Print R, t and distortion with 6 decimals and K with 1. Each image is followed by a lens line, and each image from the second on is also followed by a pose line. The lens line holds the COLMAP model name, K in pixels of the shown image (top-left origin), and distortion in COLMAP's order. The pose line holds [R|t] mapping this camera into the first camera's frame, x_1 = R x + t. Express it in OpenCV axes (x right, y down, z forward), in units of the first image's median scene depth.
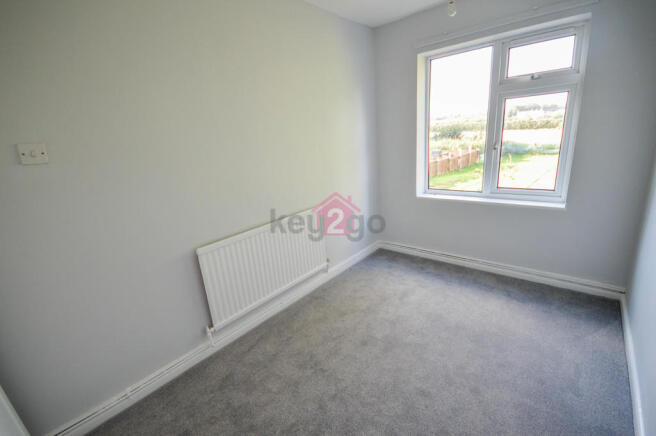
lens RADIAL K [[296.2, 0, 328.0], [0, 296.2, 218.0], [0, 0, 1]] dist [-0.000198, 0.000200]
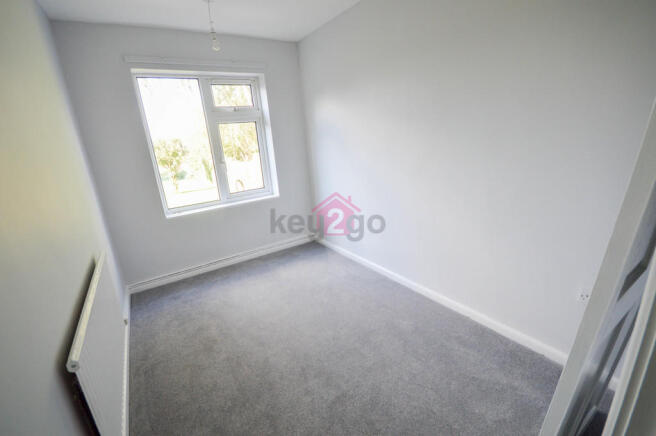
lens RADIAL K [[296.2, 0, 328.0], [0, 296.2, 218.0], [0, 0, 1]] dist [-0.000198, 0.000200]
pose [[0.290119, -0.228470, 0.929318, -0.490738], [0.307214, 0.941921, 0.135661, -0.050797], [-0.906339, 0.246142, 0.343458, 0.230711]]
